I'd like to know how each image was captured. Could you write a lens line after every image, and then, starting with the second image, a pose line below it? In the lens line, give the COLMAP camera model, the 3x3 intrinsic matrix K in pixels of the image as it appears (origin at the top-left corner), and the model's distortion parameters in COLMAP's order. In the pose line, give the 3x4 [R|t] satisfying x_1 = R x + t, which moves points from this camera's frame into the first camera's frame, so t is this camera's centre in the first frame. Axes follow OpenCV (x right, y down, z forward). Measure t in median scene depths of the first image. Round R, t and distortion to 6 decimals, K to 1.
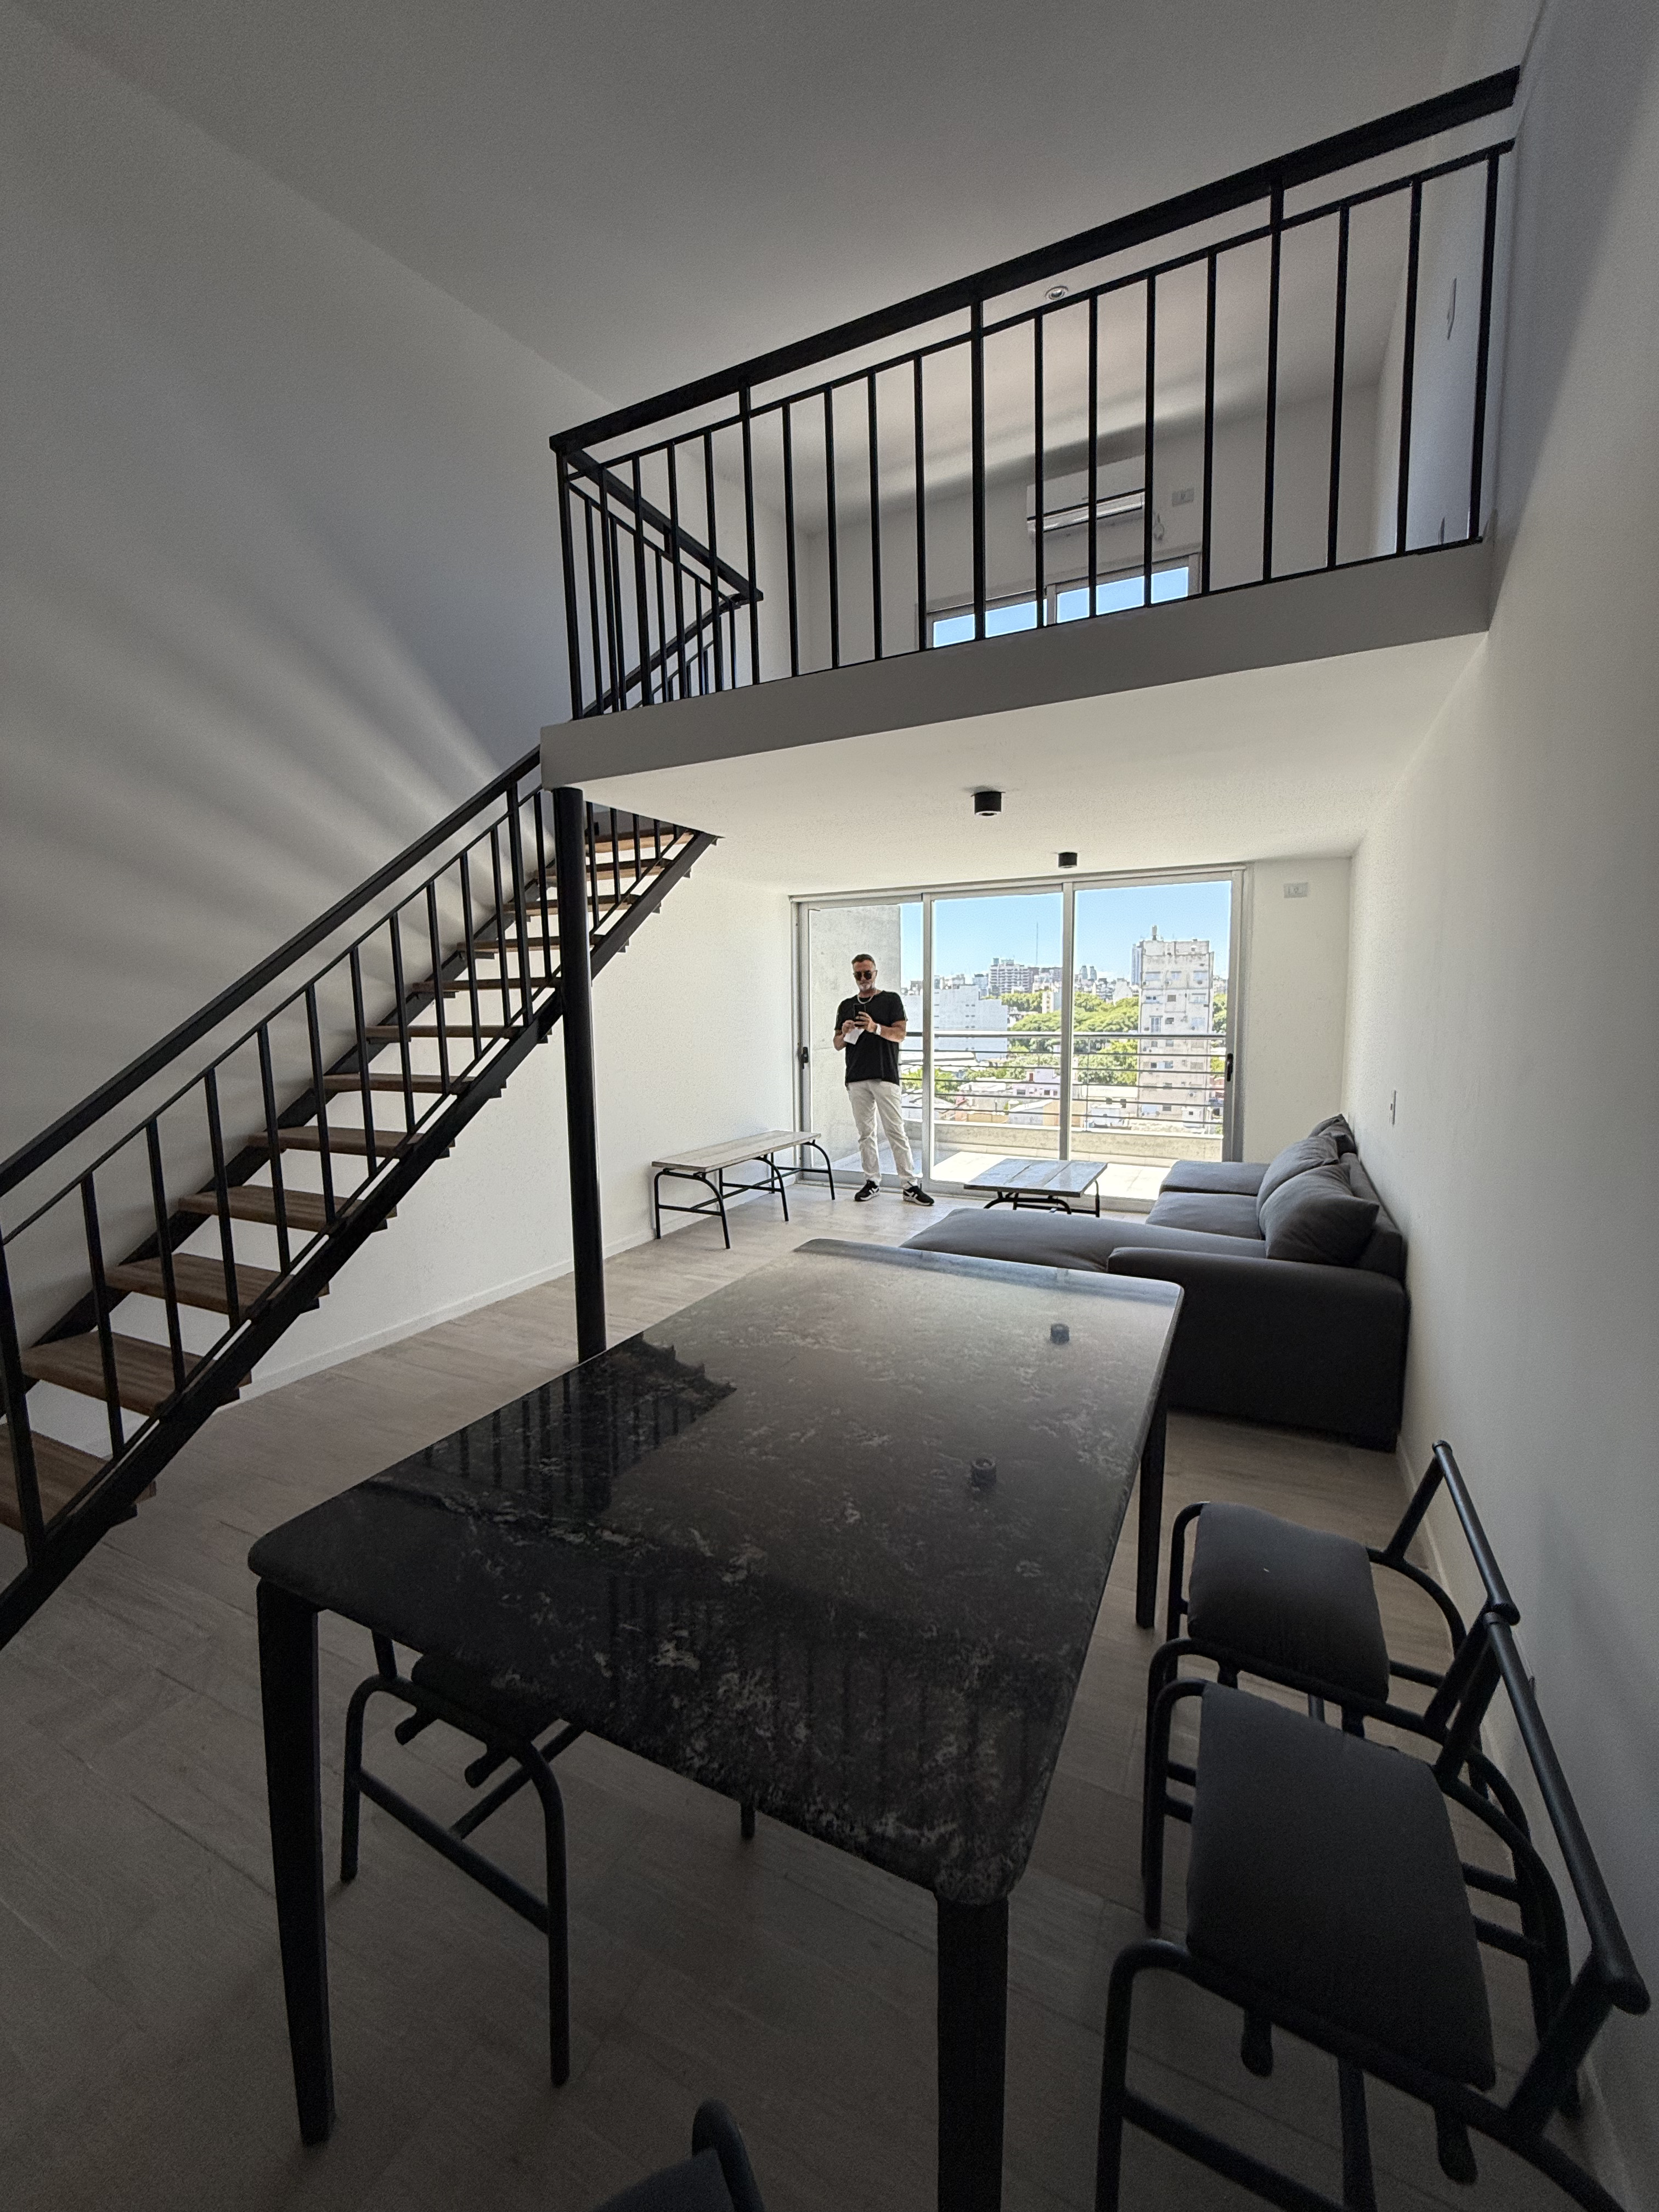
lens RADIAL K [[875.8, 0, 828.9], [0, 875.8, 1100.1], [0, 0, 1]] dist [-0.003296, 0.000260]
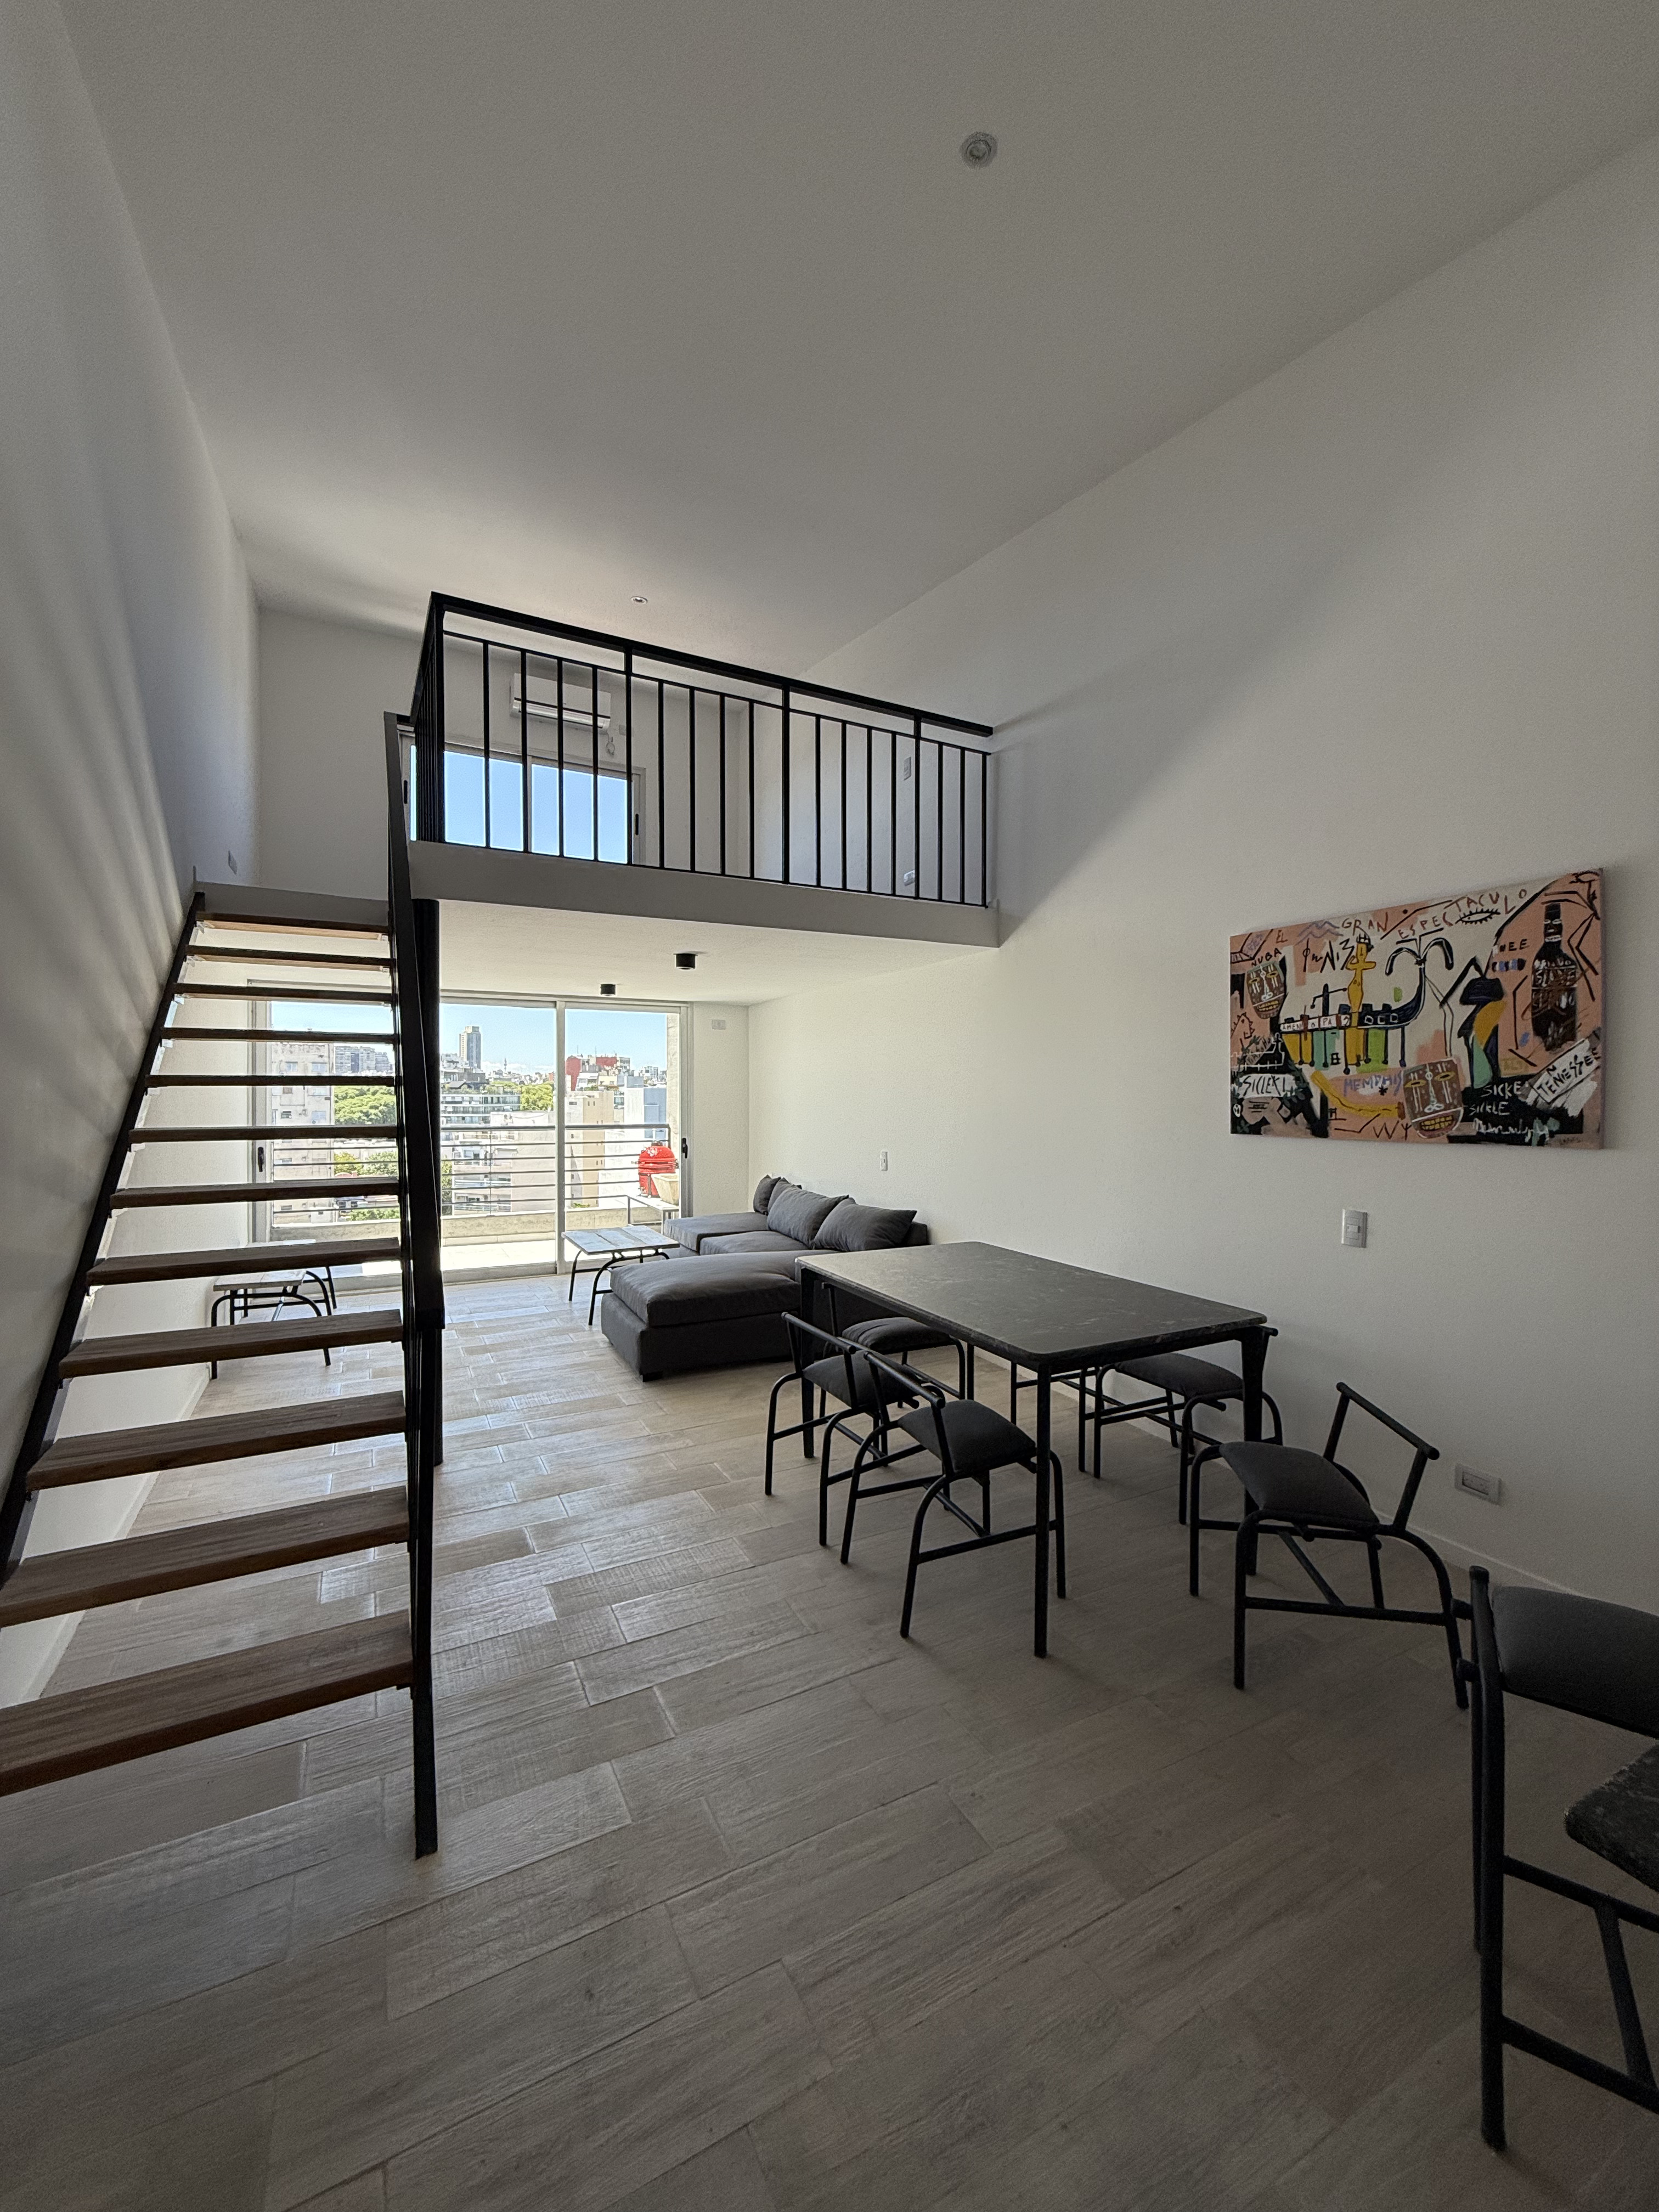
lens RADIAL K [[875.8, 0, 828.2], [0, 875.8, 1099.3], [0, 0, 1]] dist [-0.003296, 0.000260]
pose [[0.585162, 0.002372, 0.810913, -0.639158], [0.083586, 0.994493, -0.063226, -0.009518], [-0.806597, 0.104778, 0.581741, 0.019263]]
